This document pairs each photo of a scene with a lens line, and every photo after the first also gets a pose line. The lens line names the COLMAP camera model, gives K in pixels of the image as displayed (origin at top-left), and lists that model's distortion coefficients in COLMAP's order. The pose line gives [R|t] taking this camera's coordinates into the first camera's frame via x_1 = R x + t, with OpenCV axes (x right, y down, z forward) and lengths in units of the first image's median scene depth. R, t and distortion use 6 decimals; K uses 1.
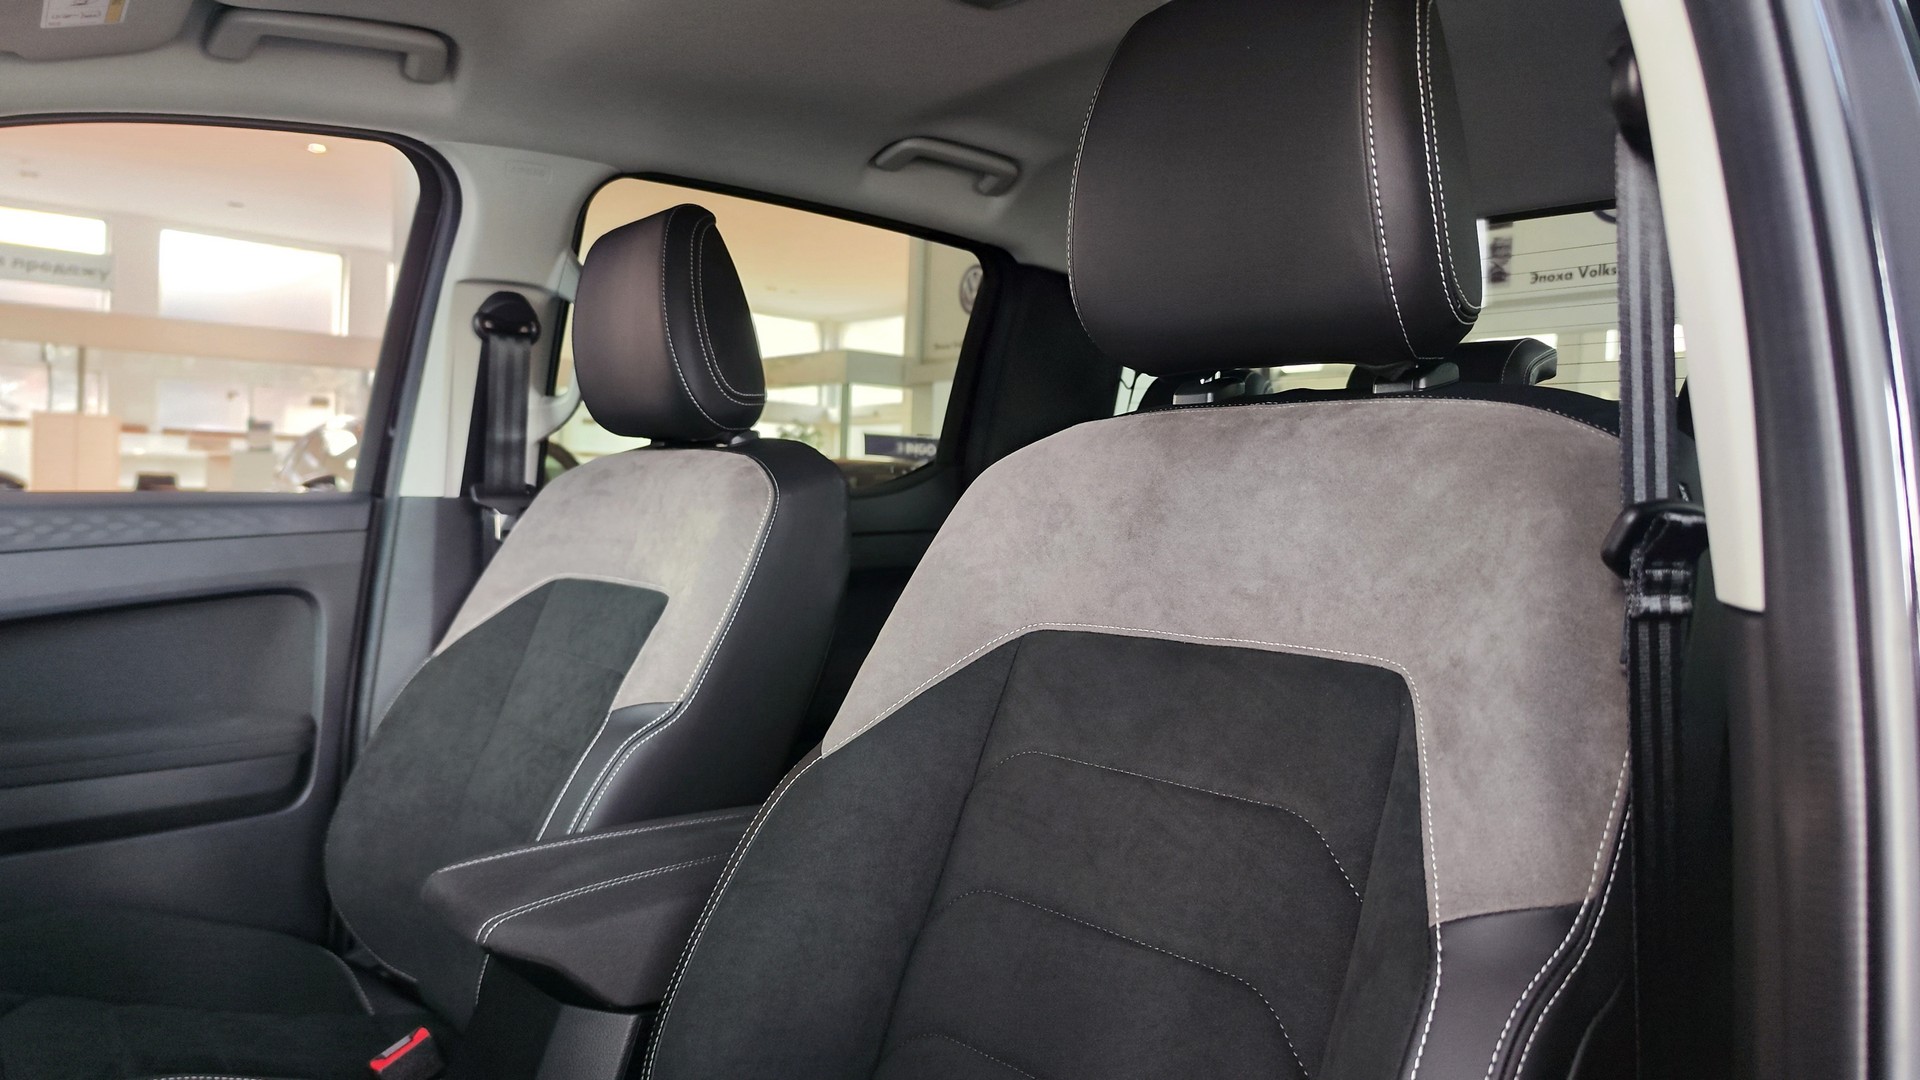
lens RADIAL K [[1269.3, 0, 991.4], [0, 1269.3, 536.4], [0, 0, 1]] dist [0.065830, -0.074993]
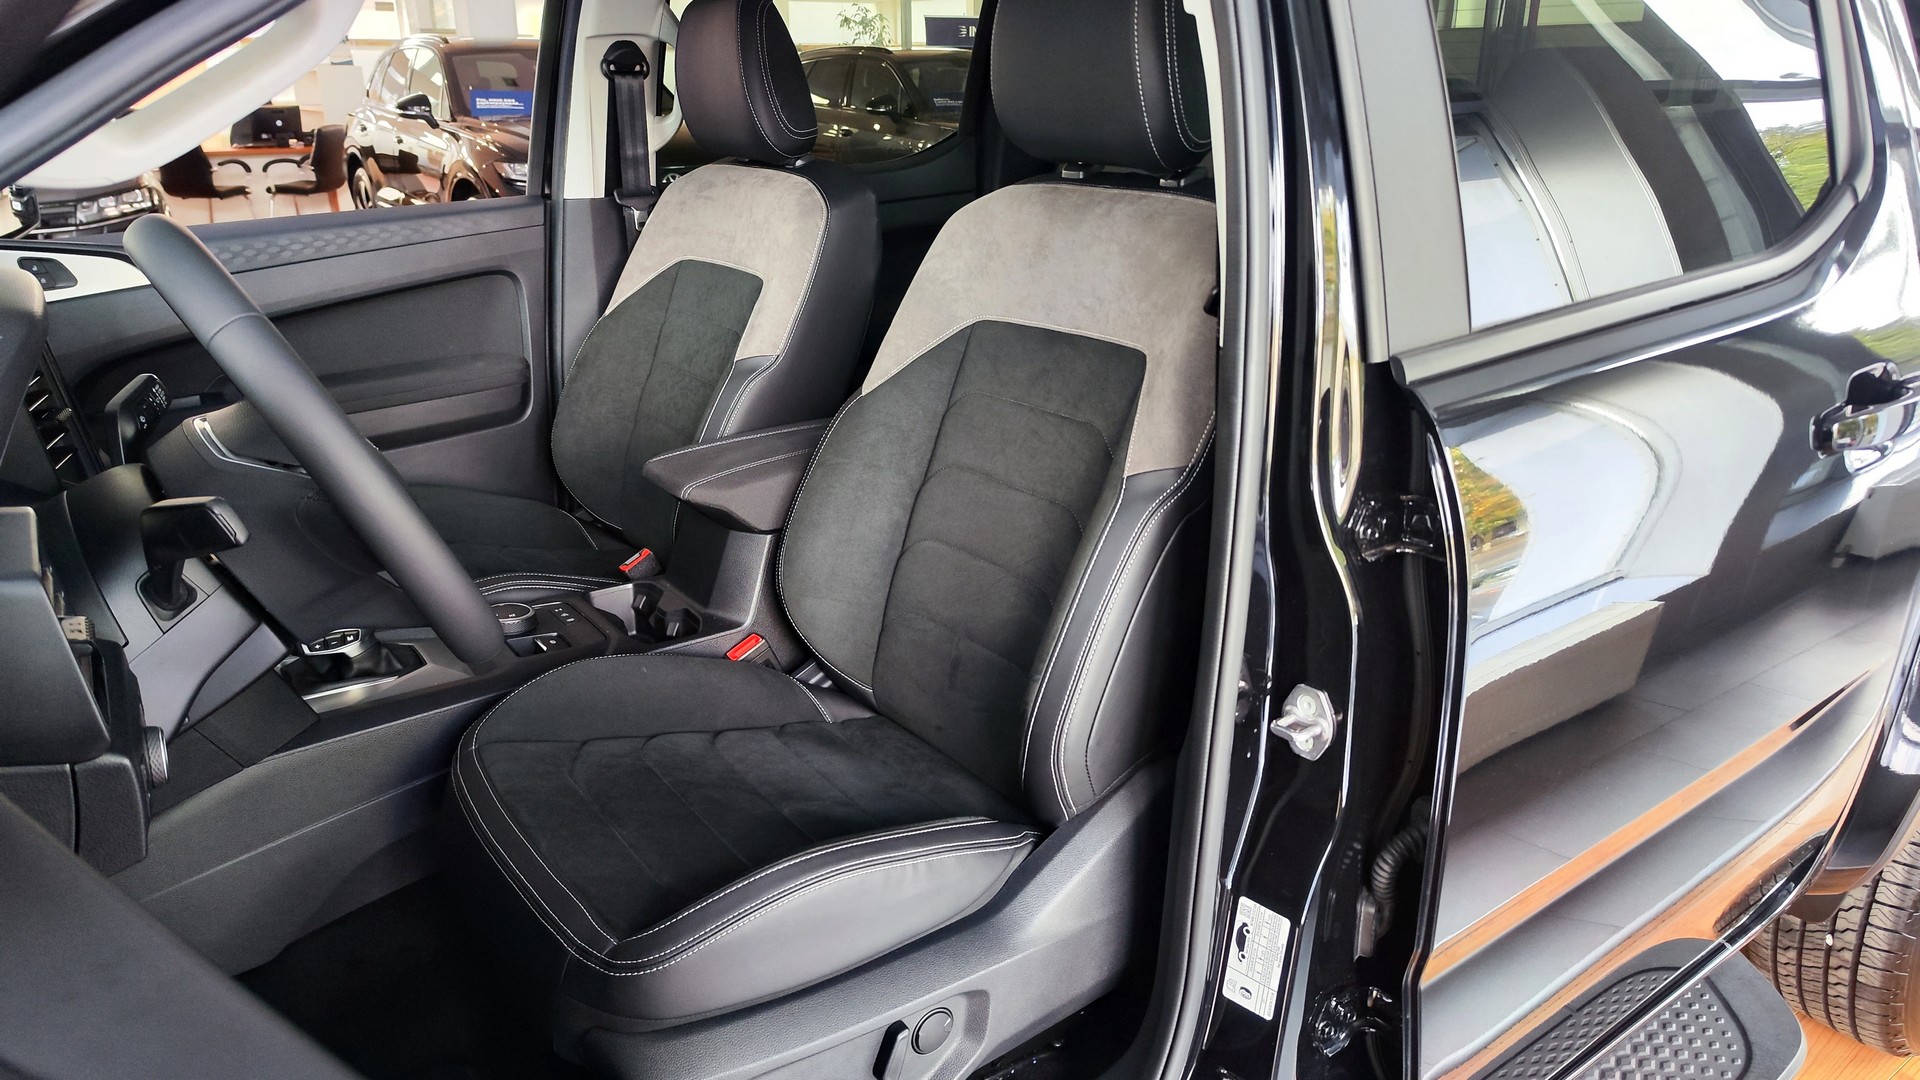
lens RADIAL K [[1325.0, 0, 959.1], [0, 1325.0, 468.3], [0, 0, 1]] dist [-0.004954, -0.002662]
pose [[0.995186, -0.022277, -0.095442, 0.111219], [0.047187, 0.962435, 0.267380, -0.137255], [0.085900, -0.270596, 0.958853, -0.496067]]
